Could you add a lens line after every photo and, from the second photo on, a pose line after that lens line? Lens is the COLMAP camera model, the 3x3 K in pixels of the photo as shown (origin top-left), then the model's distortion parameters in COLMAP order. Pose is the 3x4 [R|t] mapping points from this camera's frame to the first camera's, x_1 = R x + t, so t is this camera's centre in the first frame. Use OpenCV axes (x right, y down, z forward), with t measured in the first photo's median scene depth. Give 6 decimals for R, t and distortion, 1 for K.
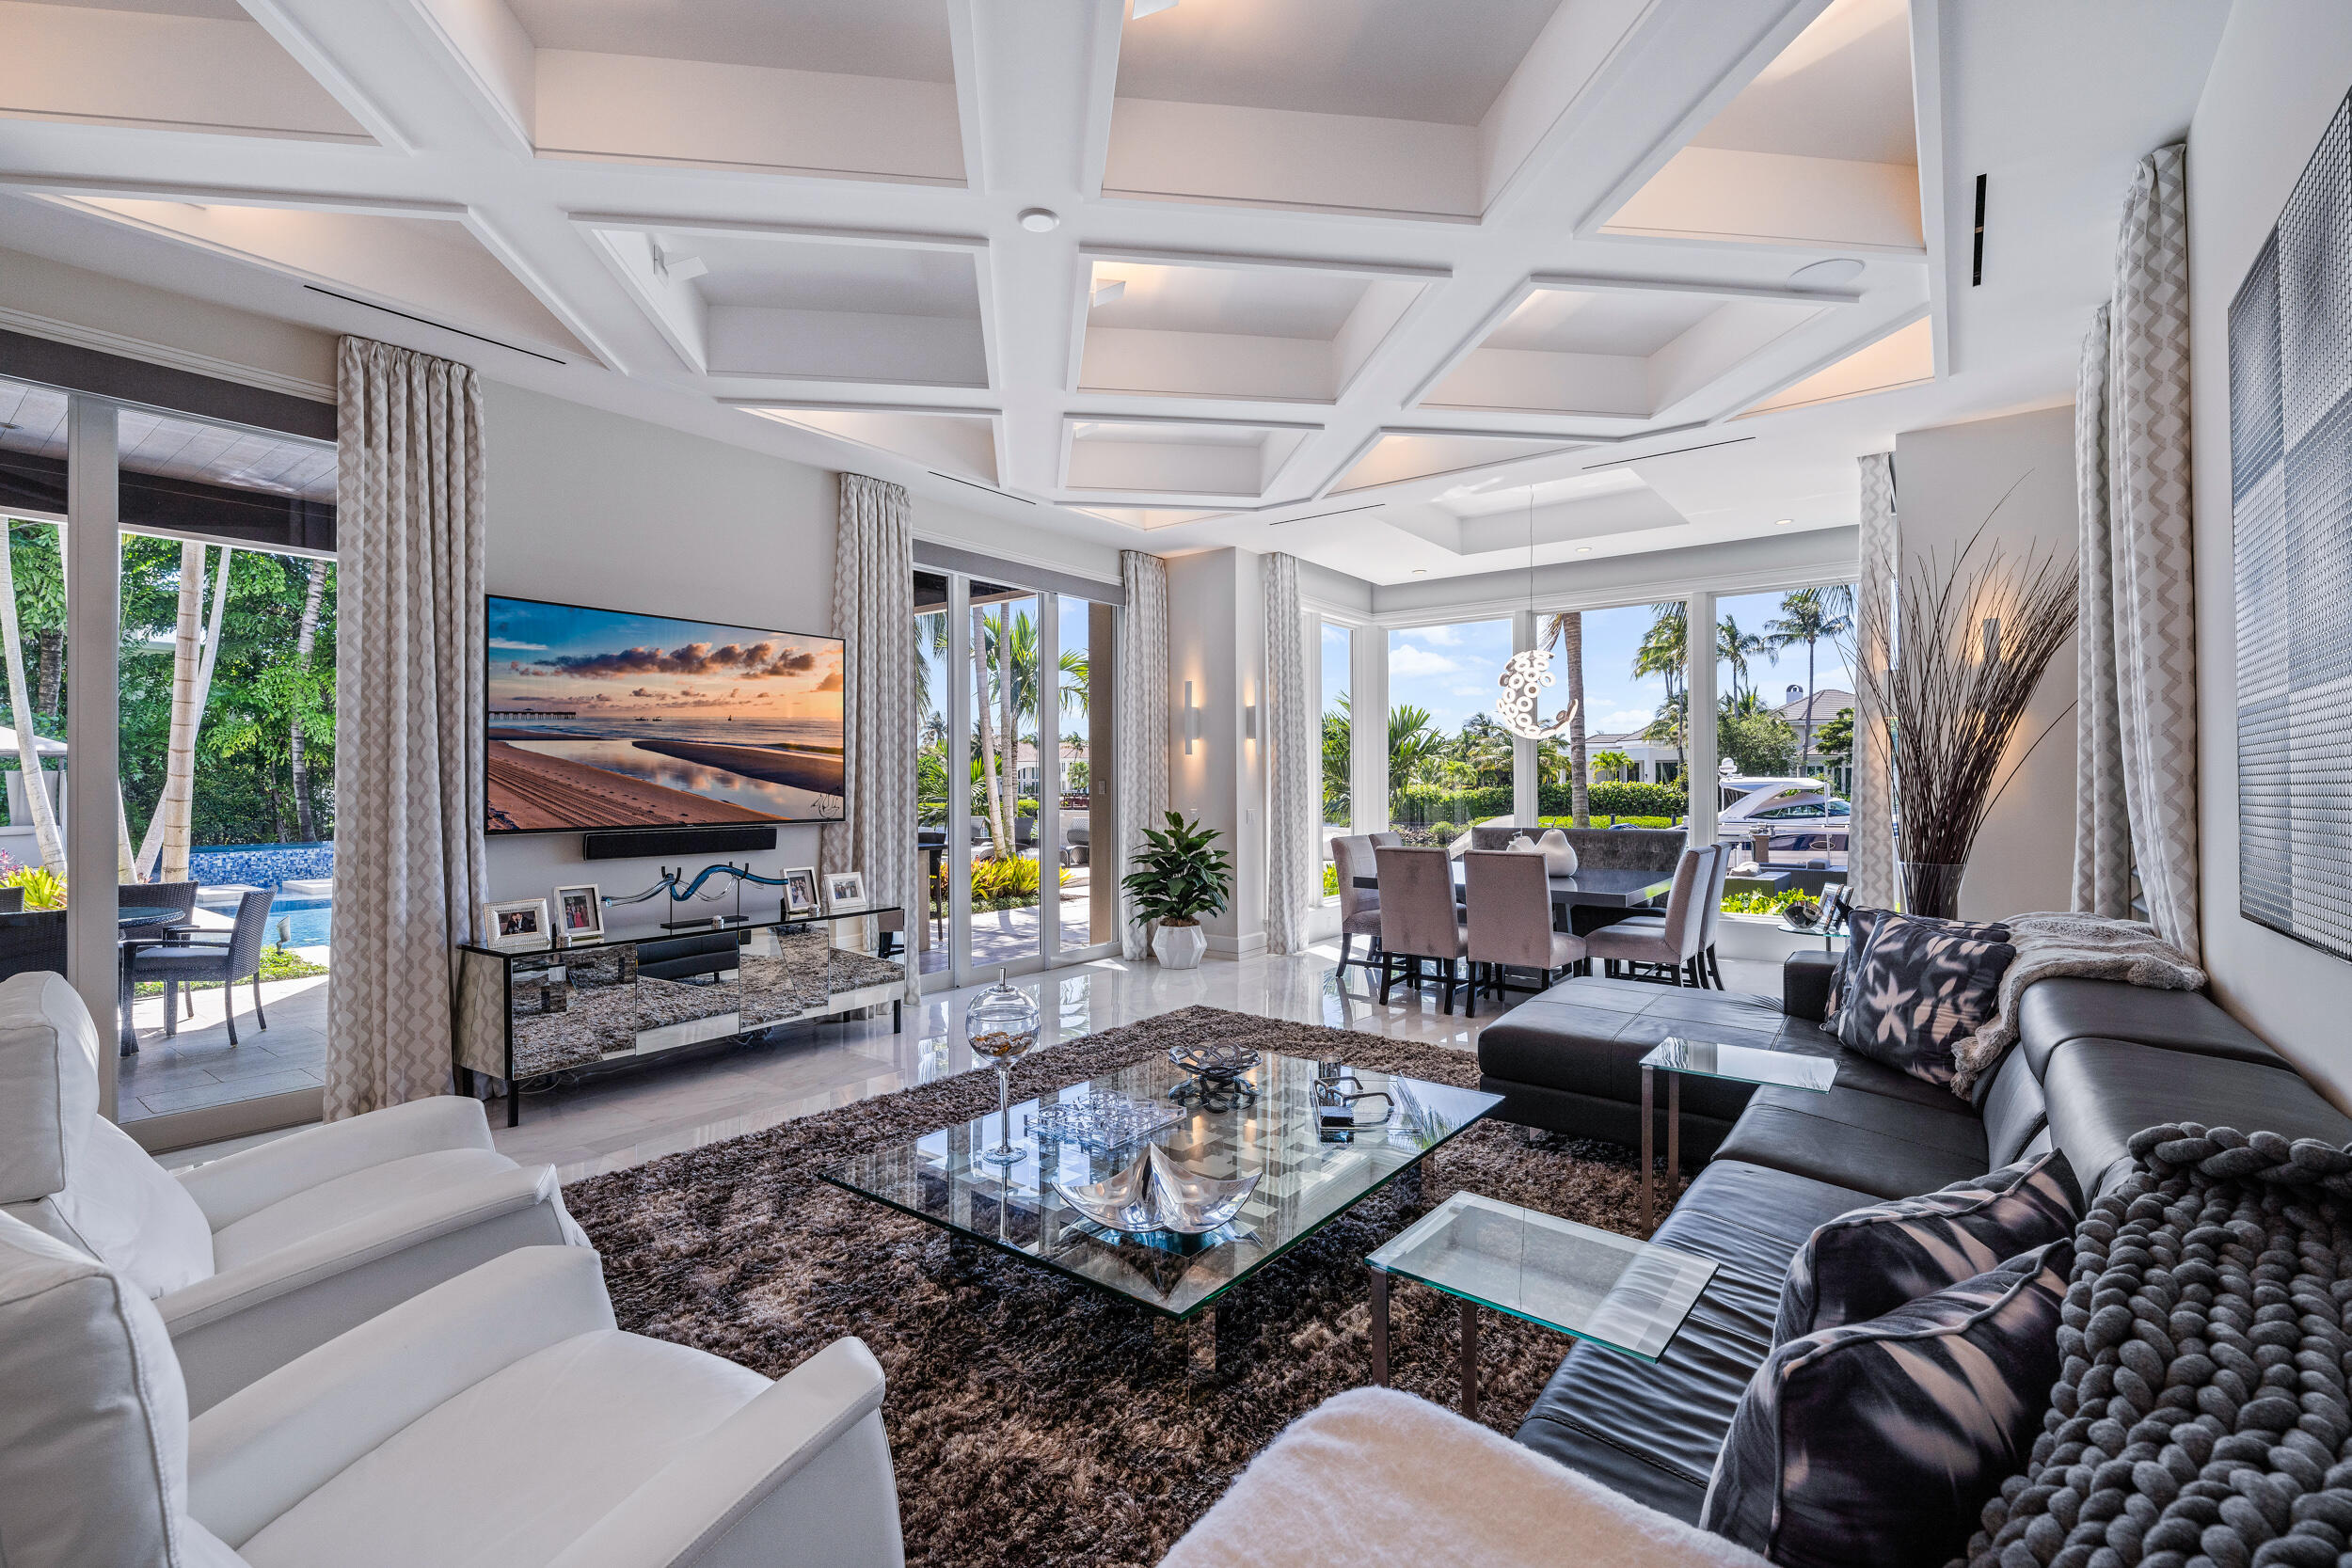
lens RADIAL K [[1044.3, 0, 1186.2], [0, 1044.3, 775.7], [0, 0, 1]] dist [-0.001456, -0.001274]
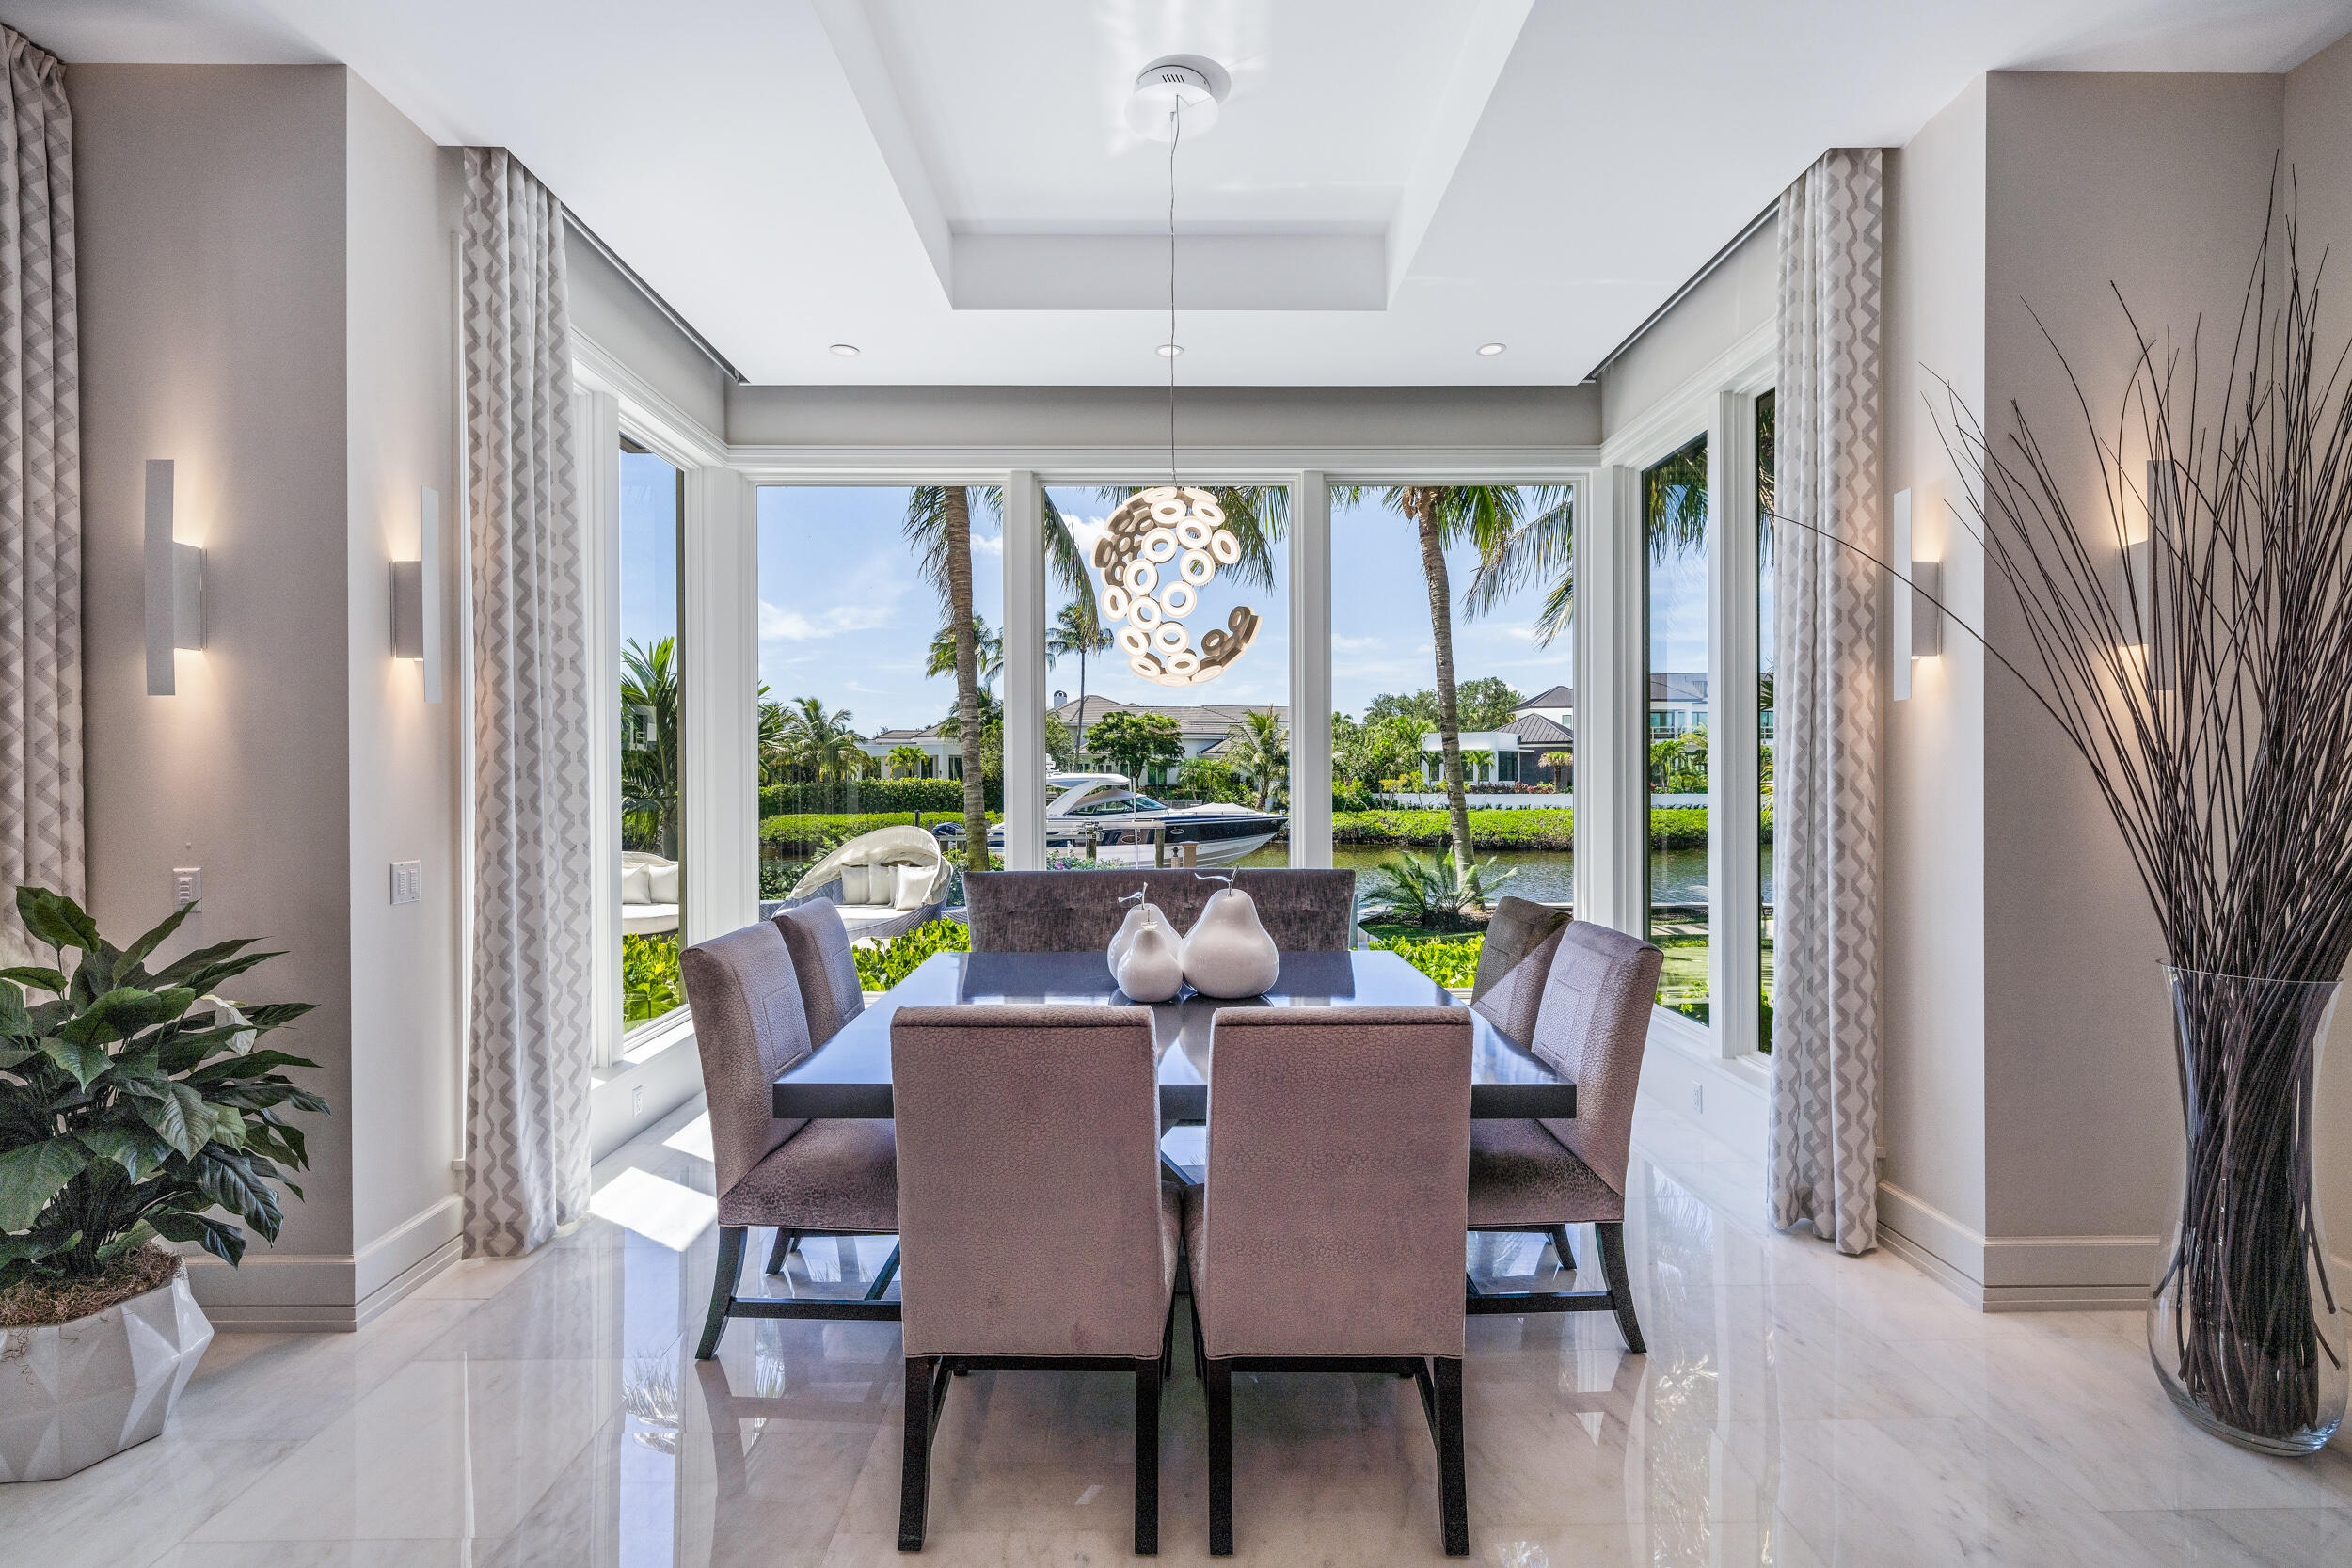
lens RADIAL K [[1044.3, 0, 1165.4], [0, 1044.3, 778.7], [0, 0, 1]] dist [-0.001456, -0.001274]
pose [[0.799908, 0.000458, 0.600123, 0.054274], [-0.004724, 0.999974, 0.005535, 0.001379], [-0.600105, -0.007263, 0.799889, 0.557981]]
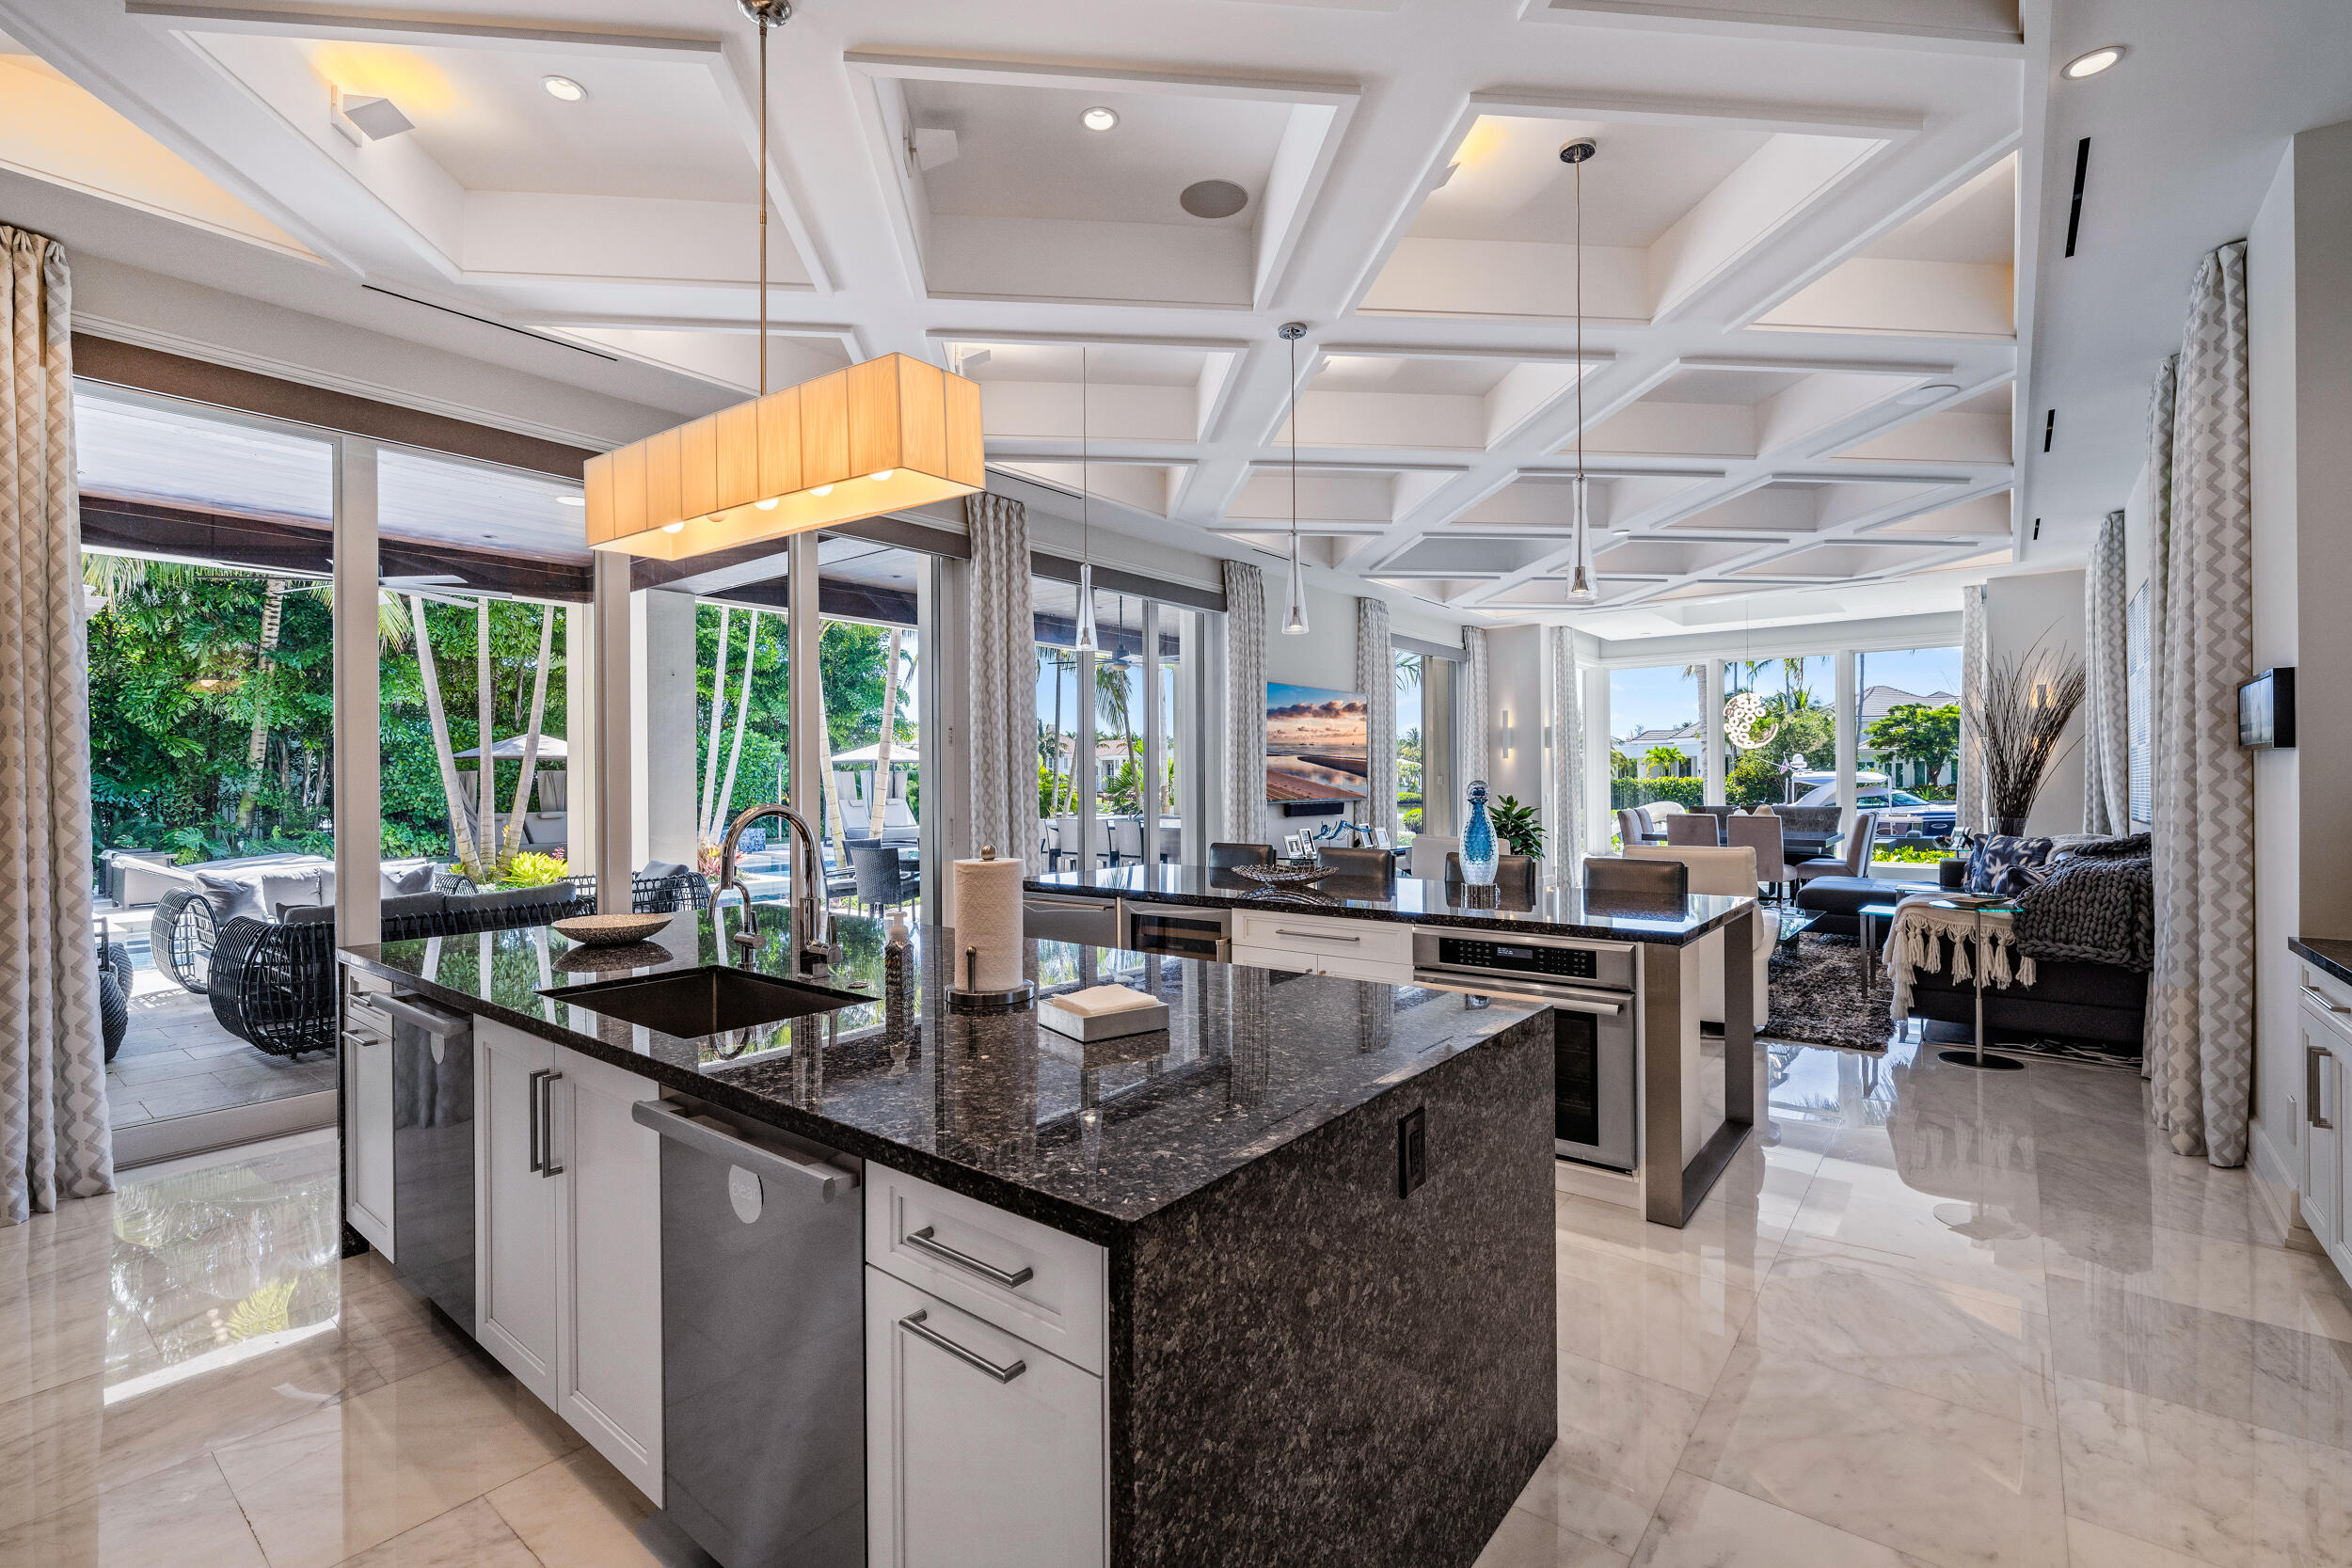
lens RADIAL K [[1044.3, 0, 1182.1], [0, 1044.3, 775.6], [0, 0, 1]] dist [-0.001456, -0.001274]
pose [[0.999519, -0.003016, -0.030864, -0.416294], [0.003109, 0.999991, 0.002973, -0.001151], [0.030855, -0.003067, 0.999519, -0.536385]]
